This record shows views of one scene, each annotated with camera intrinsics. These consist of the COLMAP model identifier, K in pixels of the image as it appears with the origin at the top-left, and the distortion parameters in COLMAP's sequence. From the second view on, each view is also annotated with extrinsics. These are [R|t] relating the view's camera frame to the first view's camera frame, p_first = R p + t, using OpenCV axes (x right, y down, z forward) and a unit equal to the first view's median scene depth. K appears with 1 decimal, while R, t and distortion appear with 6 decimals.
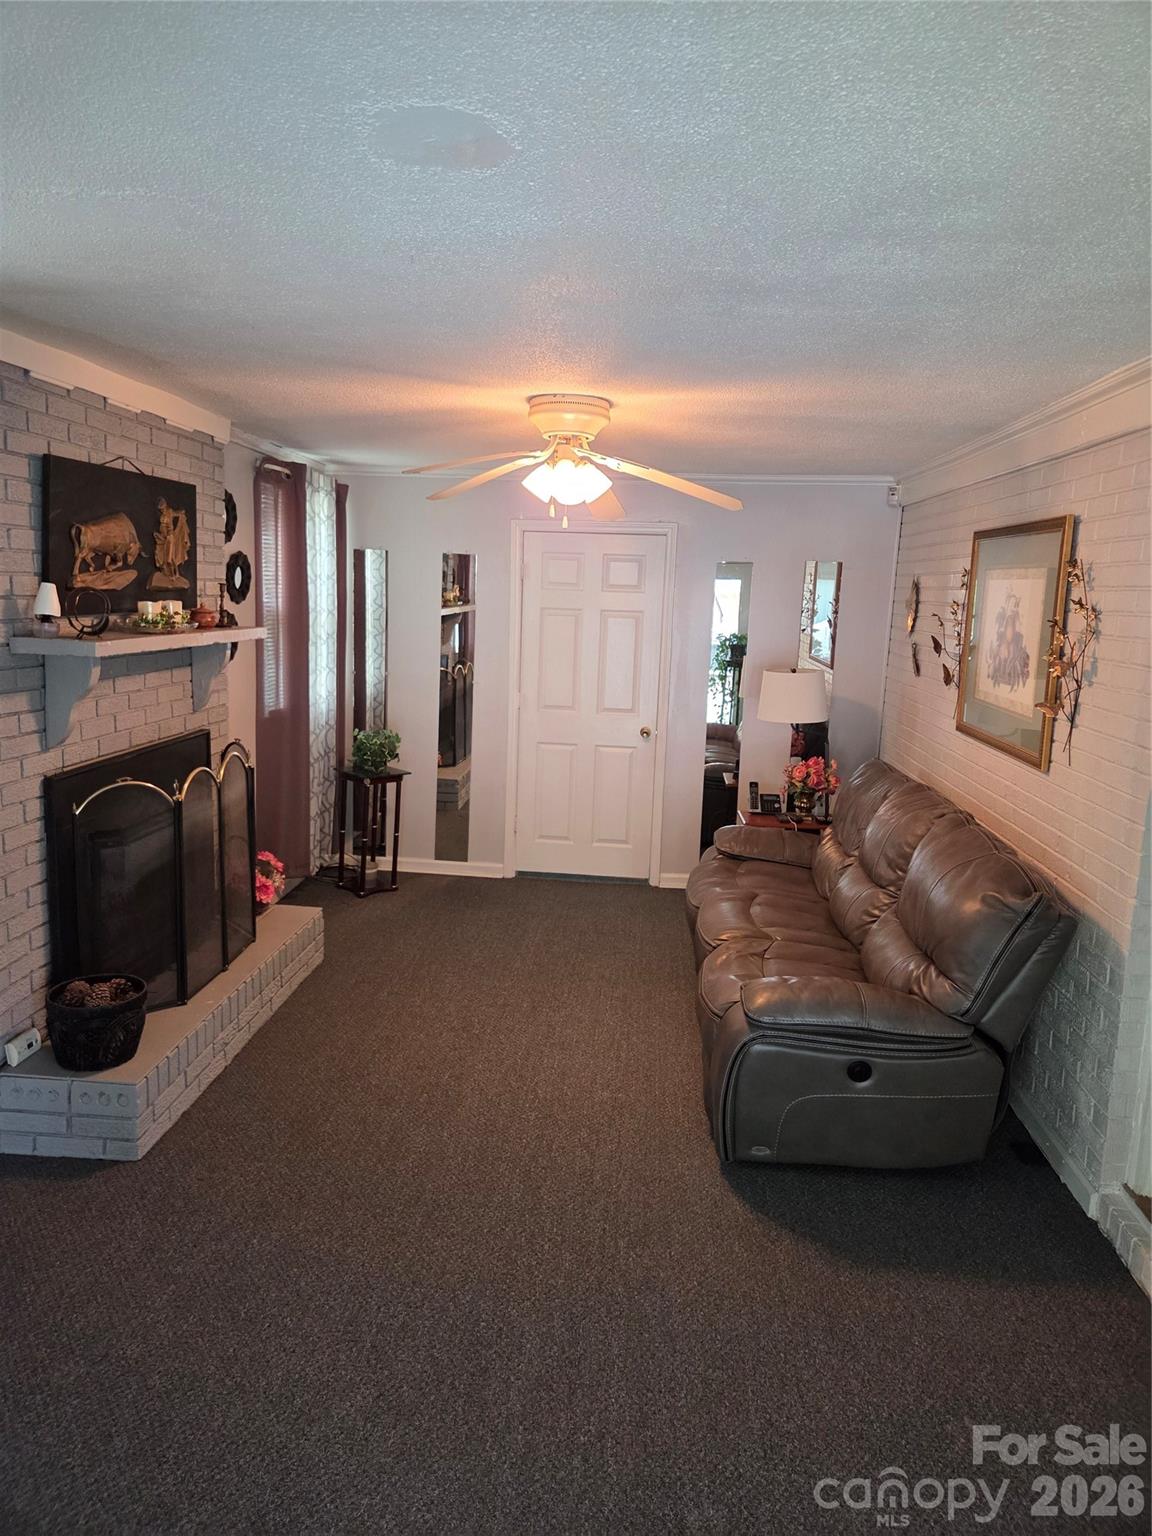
lens RADIAL K [[1028.7, 0, 578.7], [0, 1028.7, 771.1], [0, 0, 1]] dist [0.083997, -0.089773]
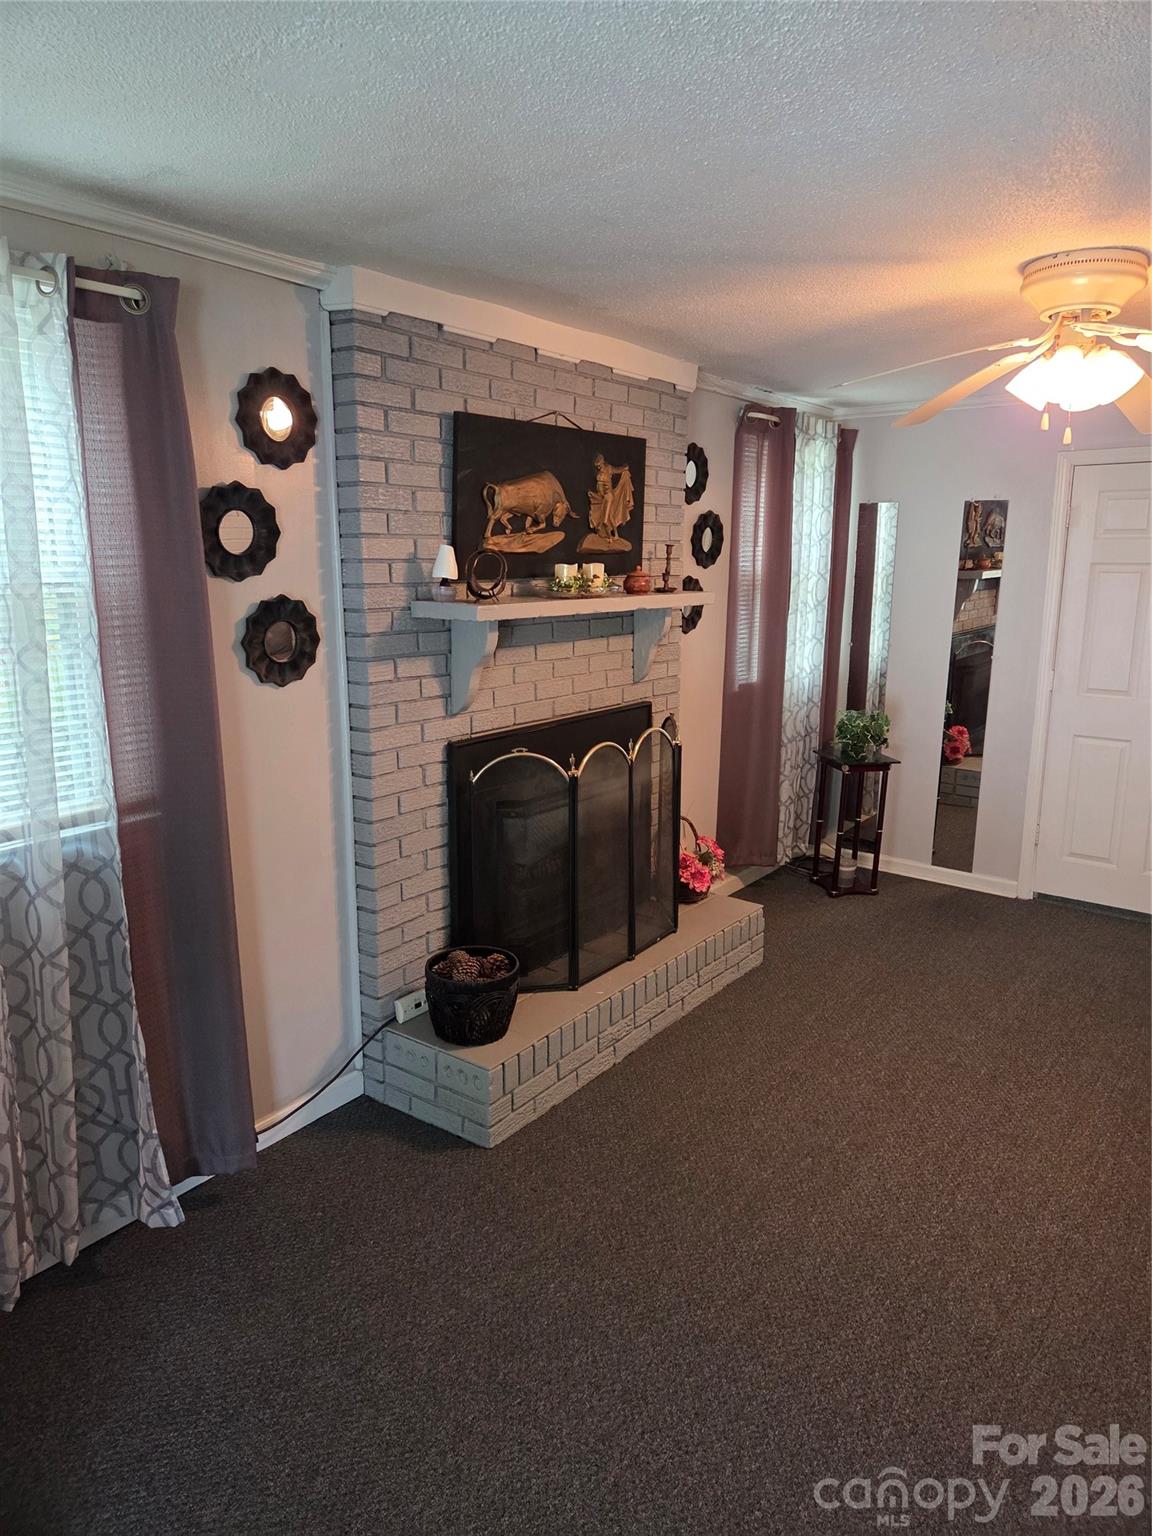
lens RADIAL K [[1028.7, 0, 578.7], [0, 1028.7, 771.1], [0, 0, 1]] dist [0.083997, -0.089773]
pose [[0.847300, 0.079796, -0.525086, 0.099866], [-0.067118, 0.996810, 0.043179, -0.015517], [0.526856, -0.001343, 0.849953, 0.197025]]
